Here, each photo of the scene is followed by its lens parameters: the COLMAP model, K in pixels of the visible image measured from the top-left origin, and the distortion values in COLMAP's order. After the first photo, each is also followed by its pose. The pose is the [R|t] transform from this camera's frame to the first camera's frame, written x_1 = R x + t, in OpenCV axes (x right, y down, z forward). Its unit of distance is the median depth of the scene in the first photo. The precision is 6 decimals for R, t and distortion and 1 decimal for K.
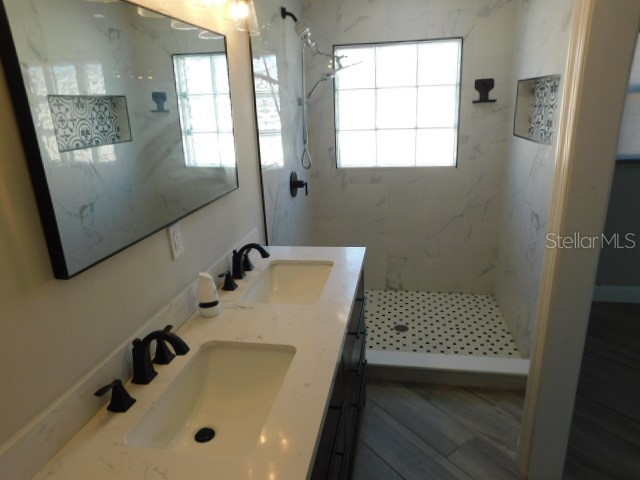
lens RADIAL K [[424.9, 0, 322.6], [0, 424.9, 240.5], [0, 0, 1]] dist [-0.051135, 0.006741]
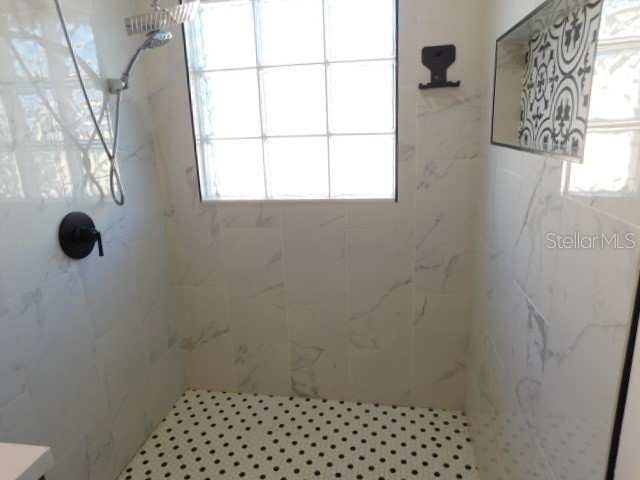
lens RADIAL K [[424.9, 0, 317.8], [0, 424.9, 240.1], [0, 0, 1]] dist [-0.051135, 0.006741]
pose [[0.999998, 0.001426, 0.001565, 0.208117], [-0.001345, 0.998711, -0.050735, -0.089762], [-0.001635, 0.050733, 0.998711, 0.419953]]
